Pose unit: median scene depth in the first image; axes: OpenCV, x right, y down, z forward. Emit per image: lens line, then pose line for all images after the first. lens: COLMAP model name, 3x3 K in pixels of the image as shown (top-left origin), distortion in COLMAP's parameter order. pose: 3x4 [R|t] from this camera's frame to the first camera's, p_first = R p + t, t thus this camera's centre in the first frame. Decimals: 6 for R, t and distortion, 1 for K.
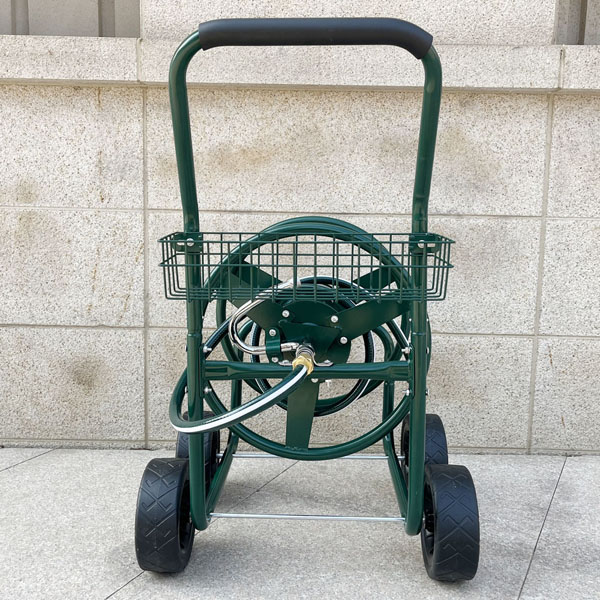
lens RADIAL K [[641.9, 0, 296.8], [0, 641.9, 292.9], [0, 0, 1]] dist [0.006052, -0.007438]
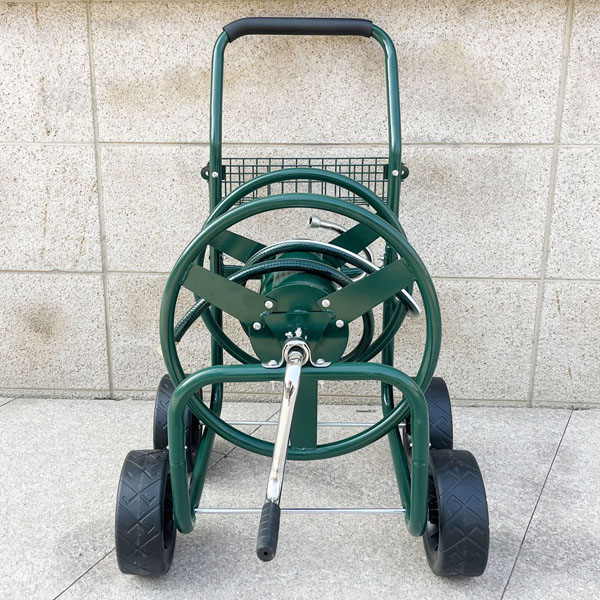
lens RADIAL K [[688.2, 0, 260.8], [0, 688.2, 258.2], [0, 0, 1]] dist [0.002521, 0.008093]
pose [[0.998236, -0.006871, -0.058972, 0.045709], [0.014510, 0.991393, 0.130116, -0.092743], [0.057570, -0.130742, 0.989744, 0.052166]]
